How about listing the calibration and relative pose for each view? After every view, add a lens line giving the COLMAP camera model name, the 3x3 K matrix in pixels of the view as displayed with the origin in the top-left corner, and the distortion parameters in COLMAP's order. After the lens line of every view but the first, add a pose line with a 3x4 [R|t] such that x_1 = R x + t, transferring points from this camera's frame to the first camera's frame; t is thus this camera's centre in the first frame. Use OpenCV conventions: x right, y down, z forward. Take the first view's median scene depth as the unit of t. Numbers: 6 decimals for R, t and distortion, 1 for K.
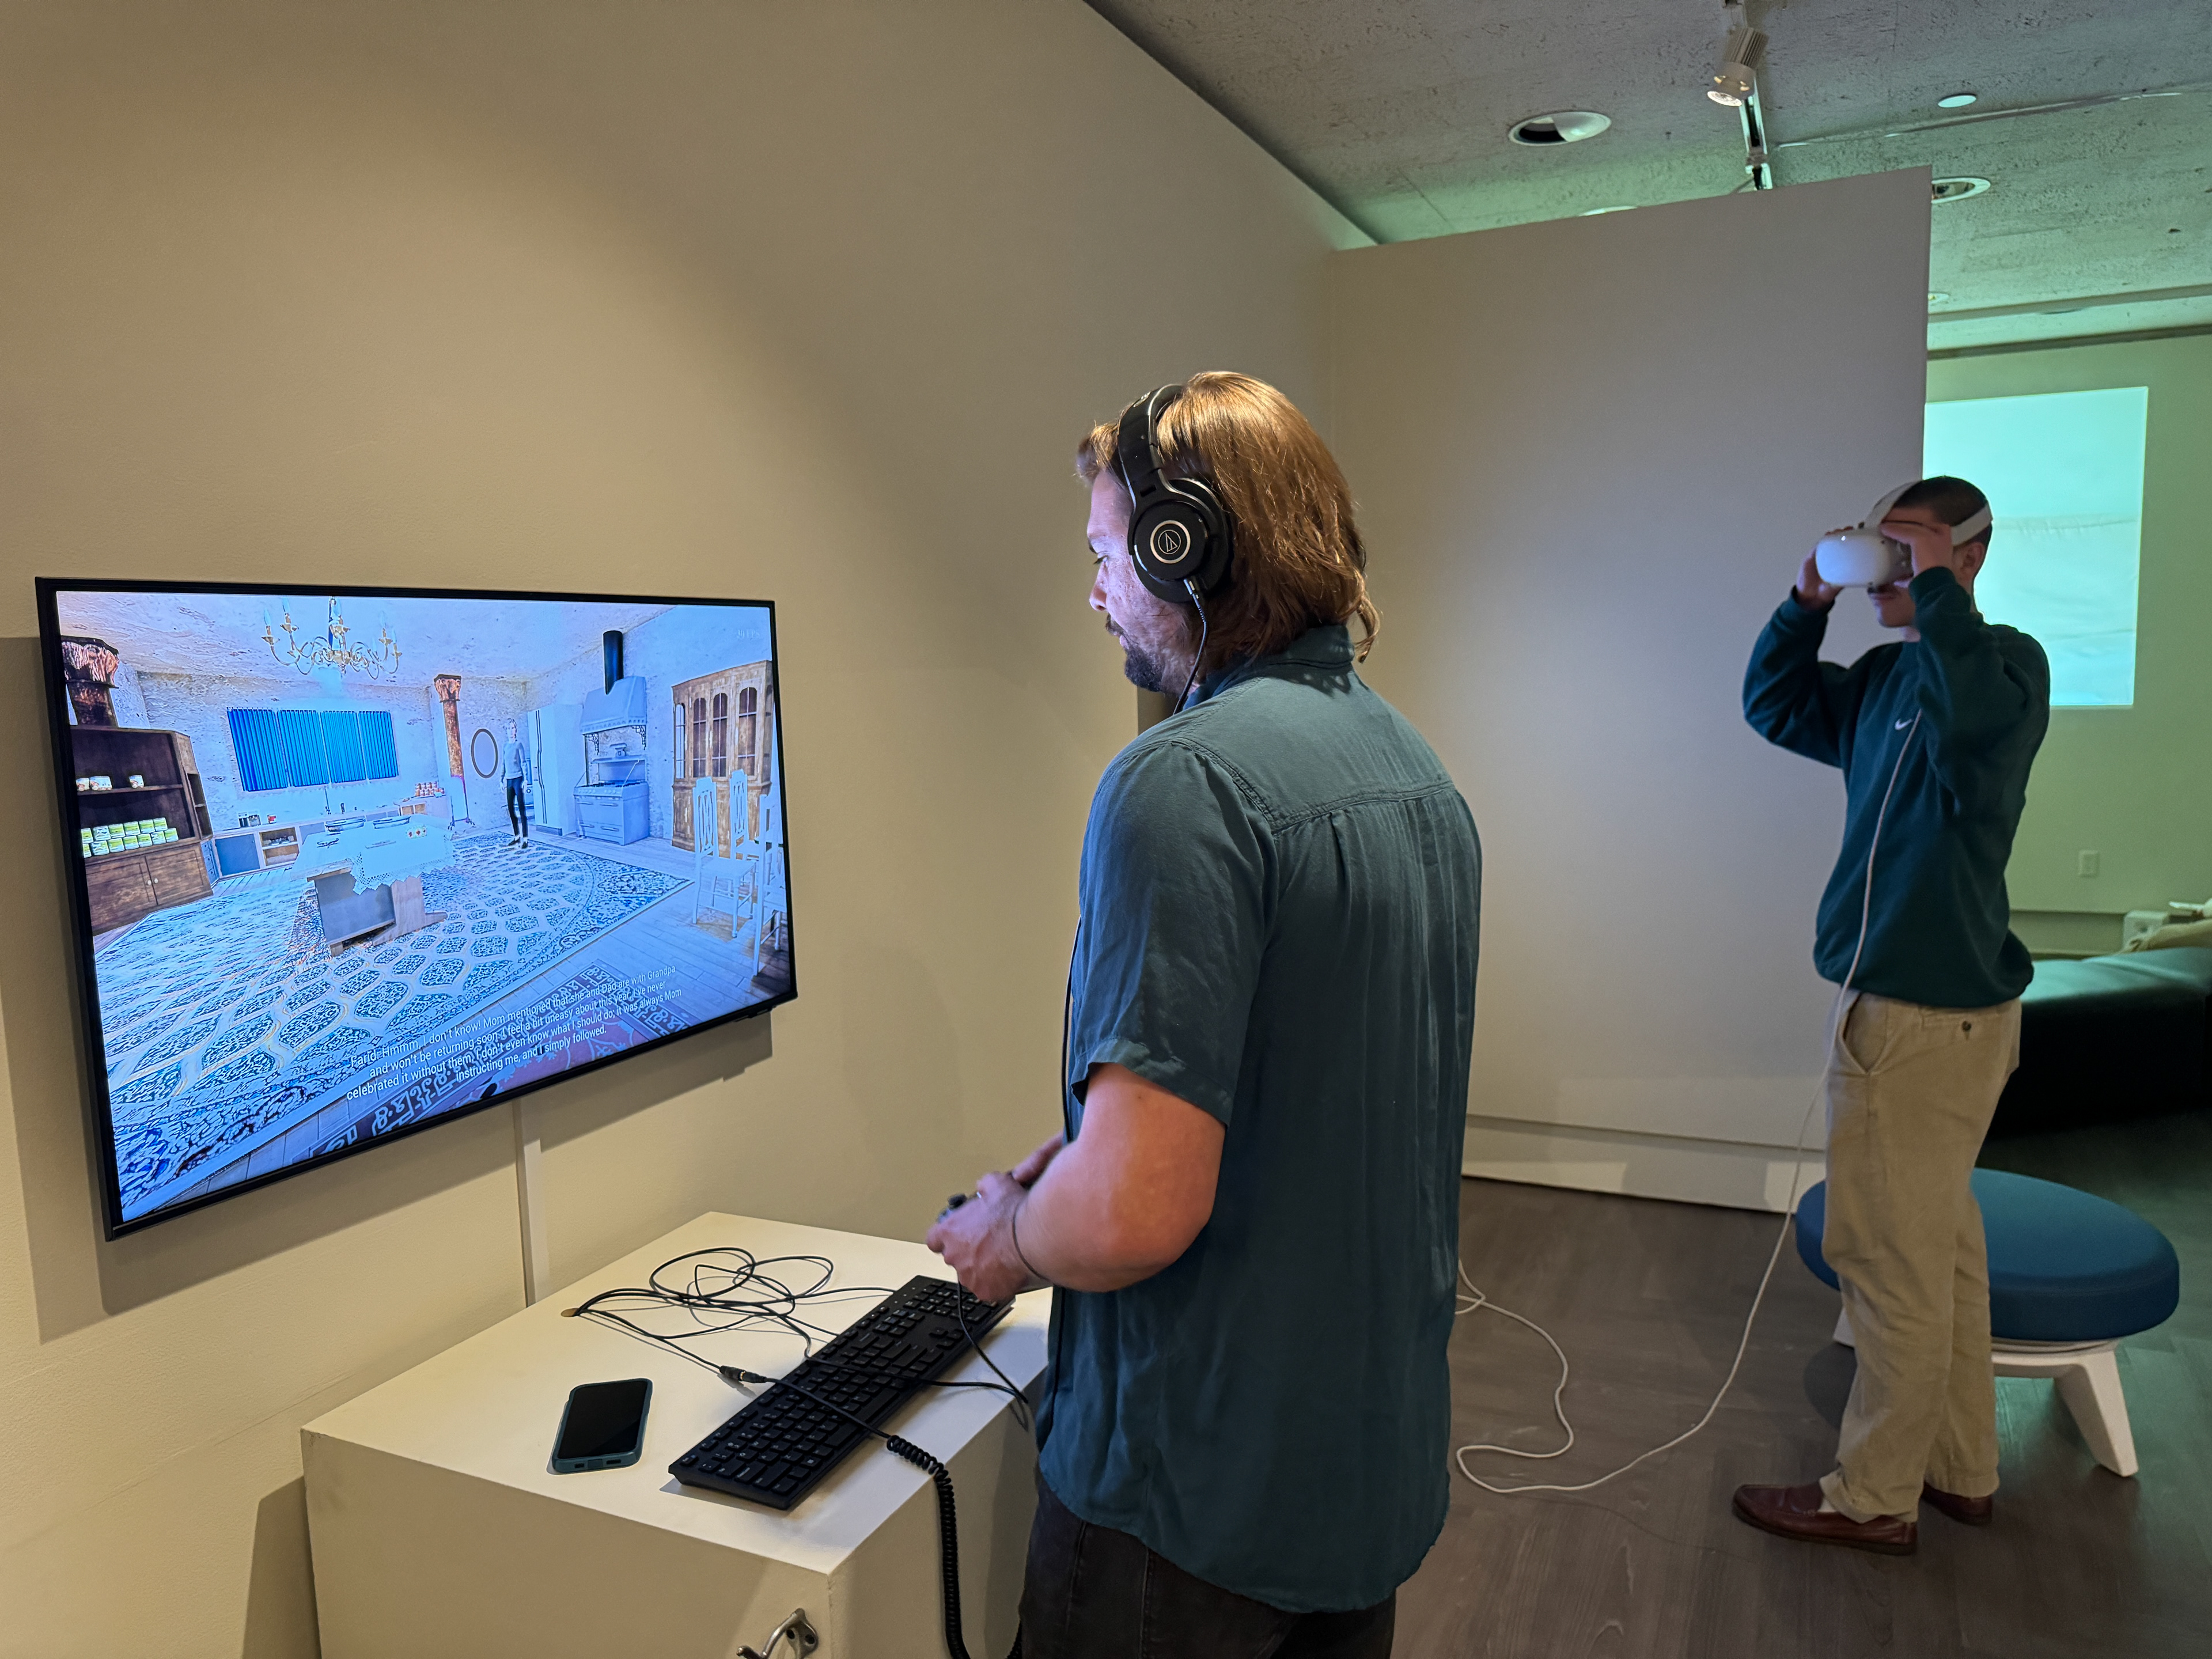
lens RADIAL K [[1567.2, 0, 1091.7], [0, 1567.2, 833.5], [0, 0, 1]] dist [0.059283, -0.066782]
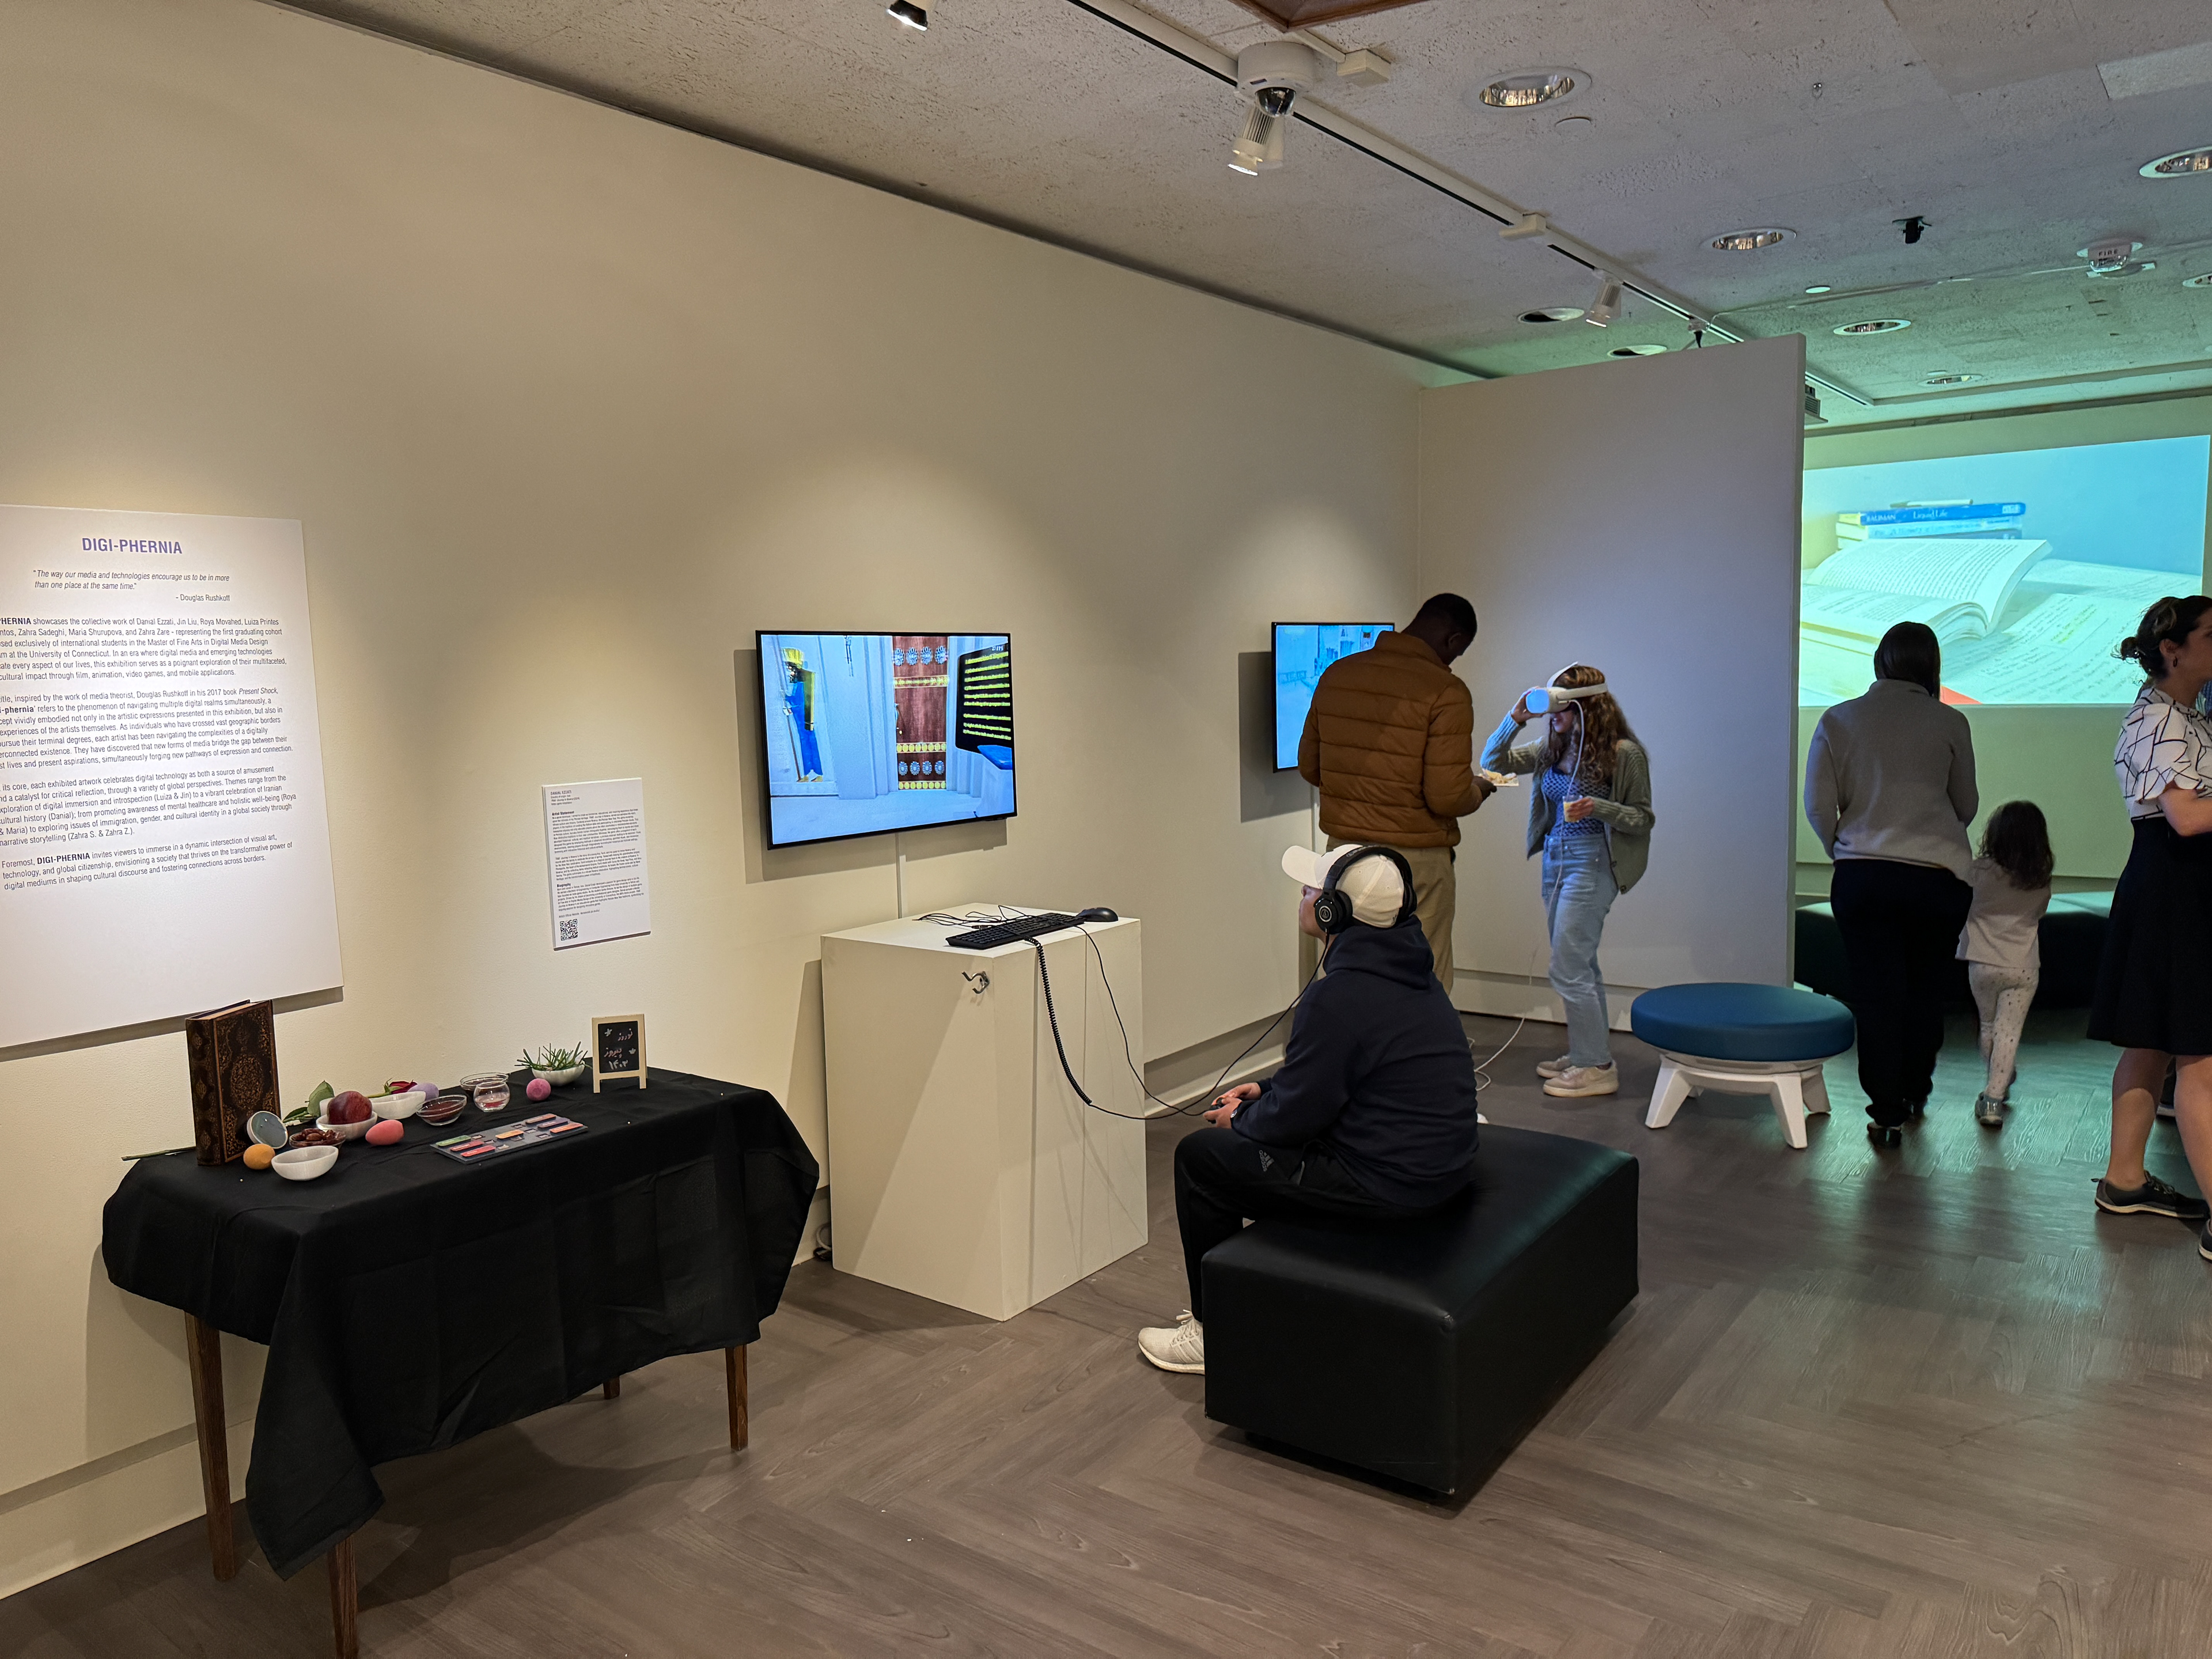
lens RADIAL K [[1567.2, 0, 1112.4], [0, 1567.2, 836.4], [0, 0, 1]] dist [0.059283, -0.066782]
pose [[0.978406, 0.025364, -0.205130, 0.445344], [-0.026063, 0.999660, -0.000708, 0.154726], [0.205043, 0.006039, 0.978734, -1.259571]]
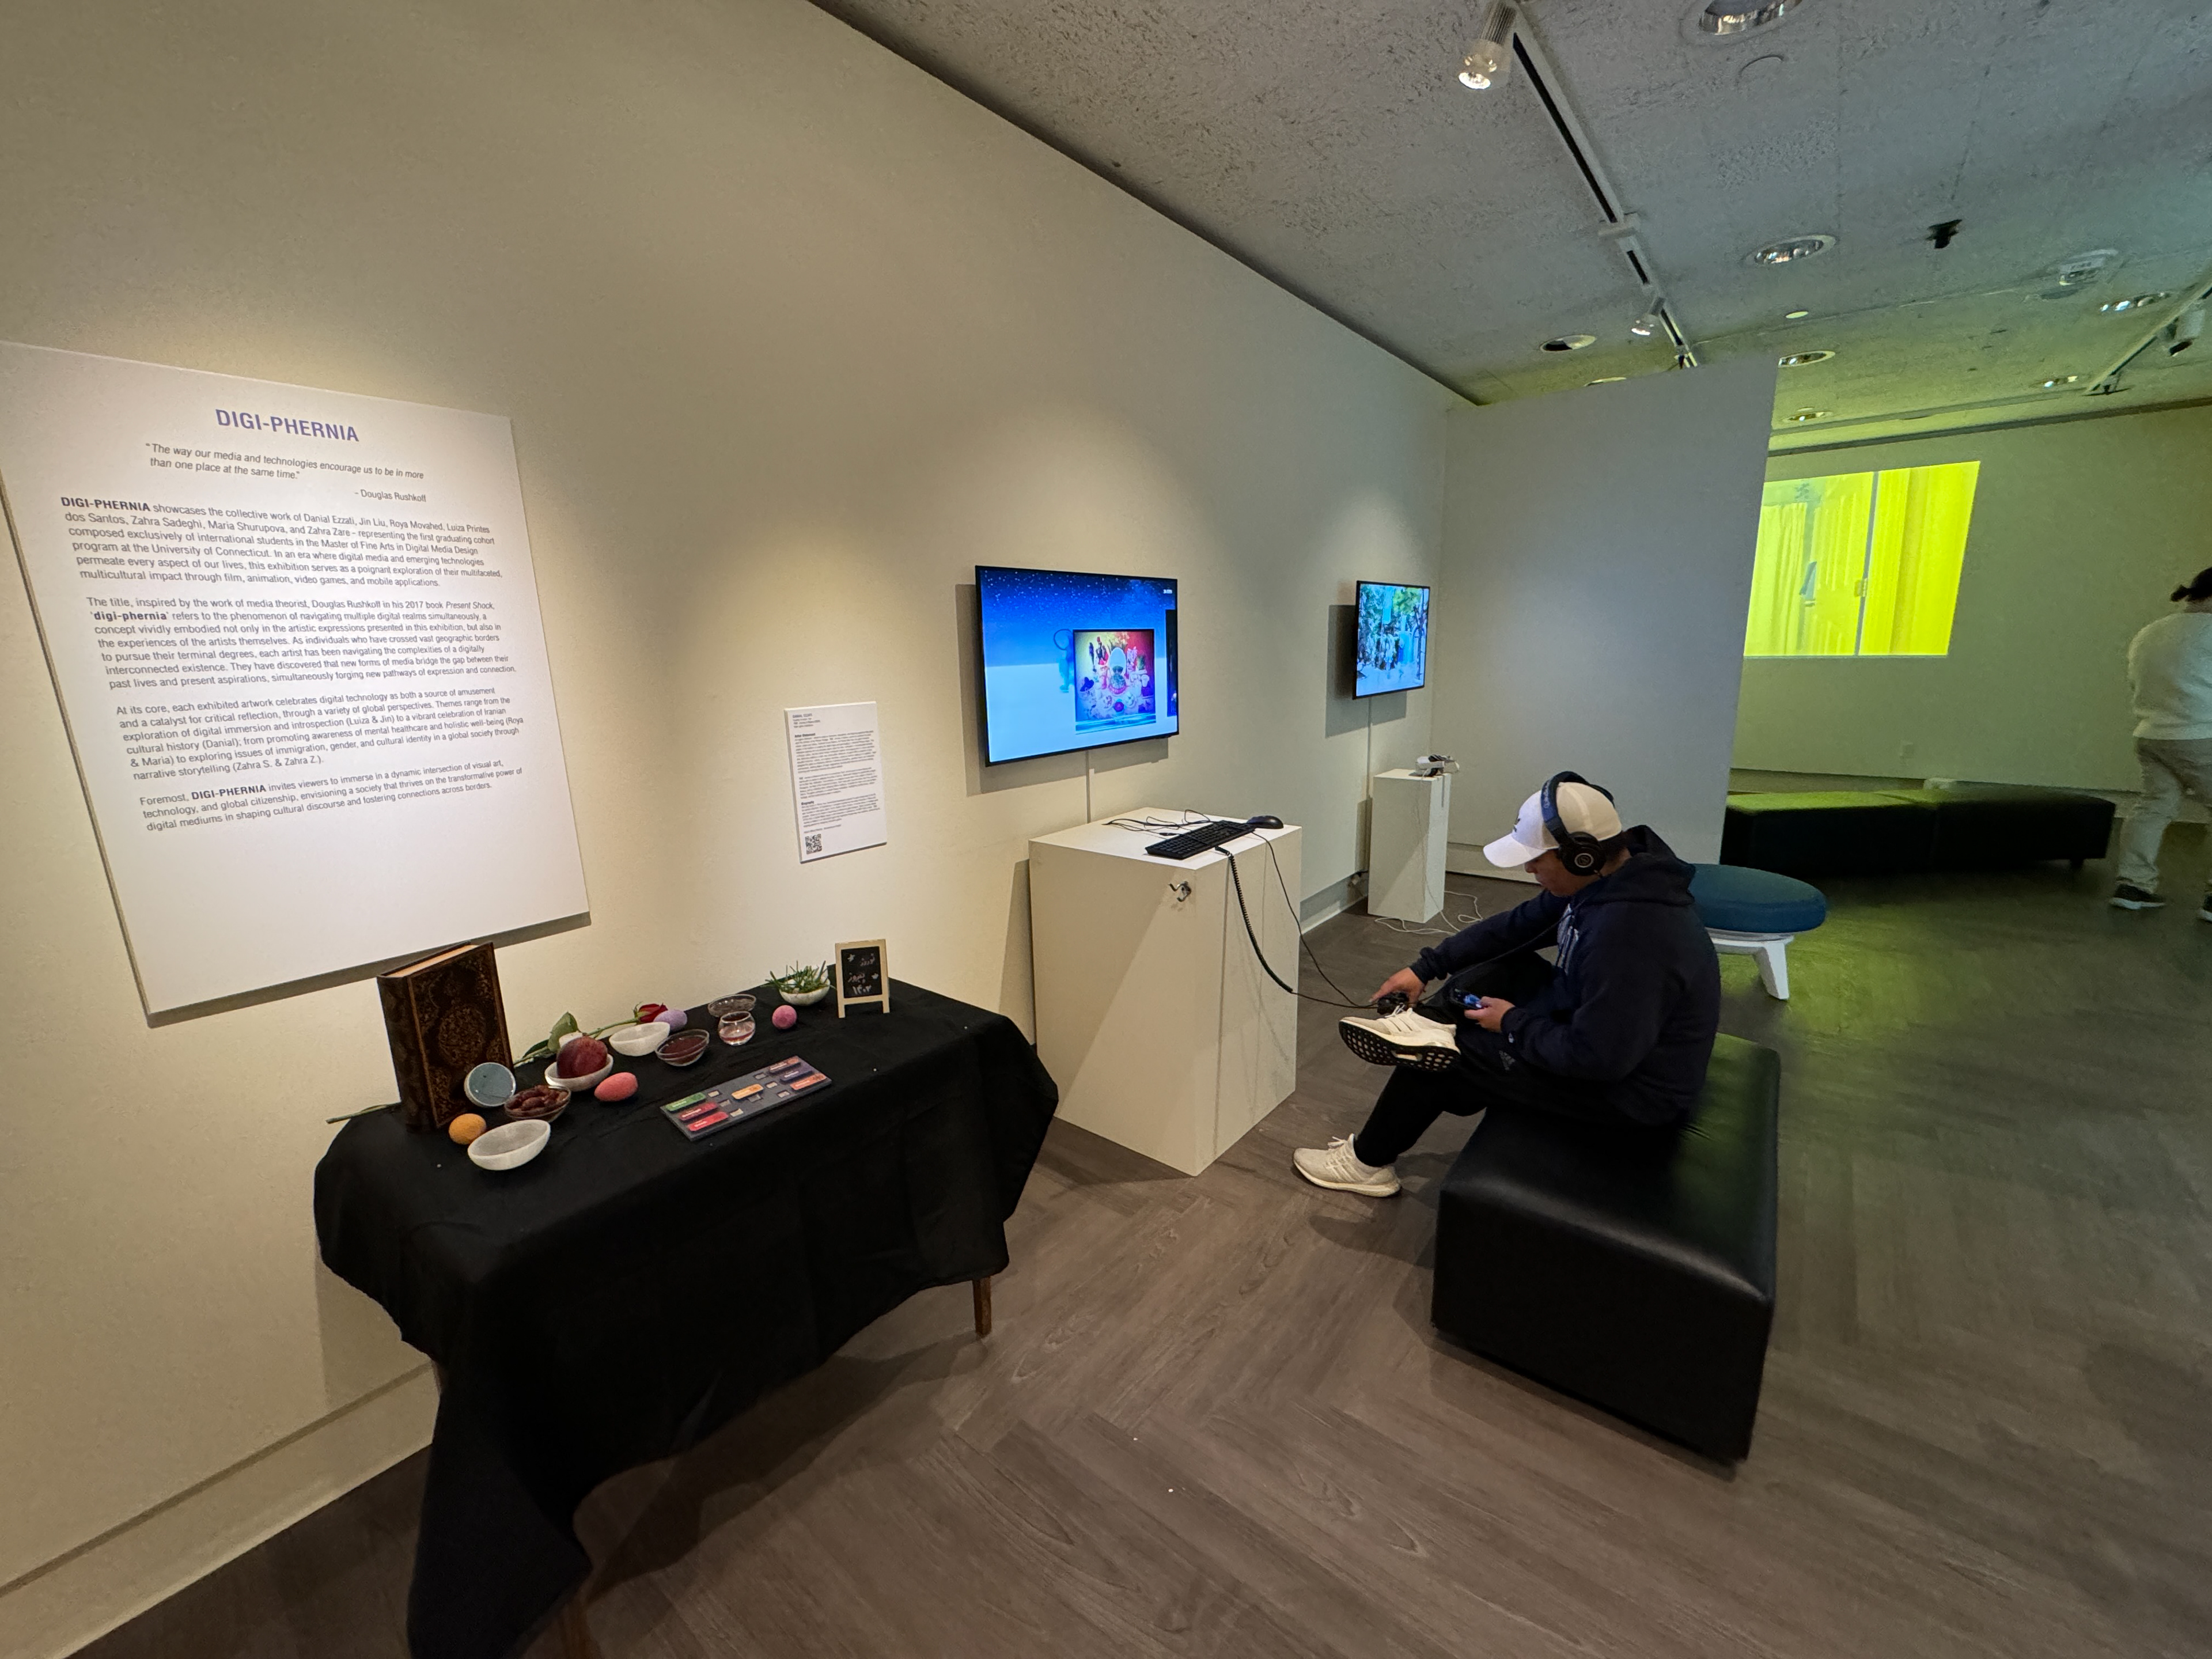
lens RADIAL K [[881.5, 0, 1106.2], [0, 881.5, 828.6], [0, 0, 1]] dist [-0.000078, -0.000376]
pose [[0.971281, 0.054099, -0.231702, 0.049948], [-0.031035, 0.994294, 0.102057, 0.134205], [0.235901, -0.091935, 0.967419, -0.547189]]
